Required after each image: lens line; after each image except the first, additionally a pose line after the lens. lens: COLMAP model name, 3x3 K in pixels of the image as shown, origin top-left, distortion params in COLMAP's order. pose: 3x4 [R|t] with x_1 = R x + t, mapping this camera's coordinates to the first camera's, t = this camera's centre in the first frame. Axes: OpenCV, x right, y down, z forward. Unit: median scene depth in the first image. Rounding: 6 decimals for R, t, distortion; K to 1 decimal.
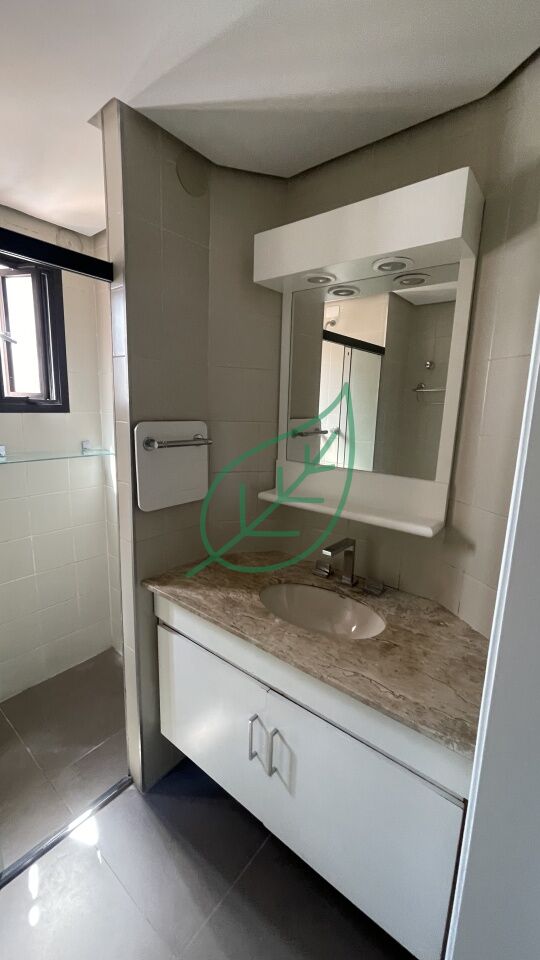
lens RADIAL K [[390.8, 0, 269.9], [0, 390.8, 478.3], [0, 0, 1]] dist [-0.000104, -0.000251]
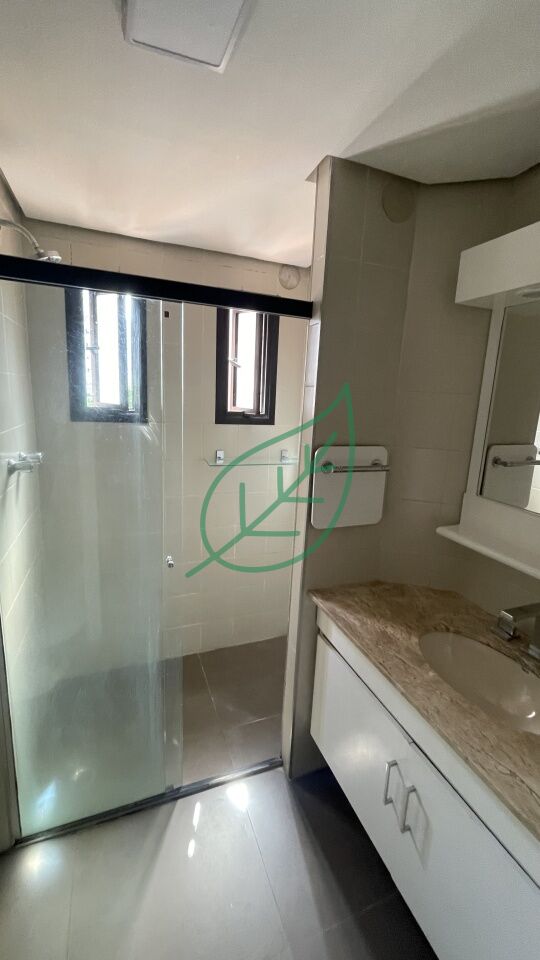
lens RADIAL K [[390.8, 0, 267.7], [0, 390.8, 478.0], [0, 0, 1]] dist [-0.000104, -0.000251]
pose [[0.866038, 0.112546, -0.487147, 0.069852], [-0.110221, 0.993341, 0.033544, -0.073875], [0.487678, 0.024643, 0.872676, -0.008819]]
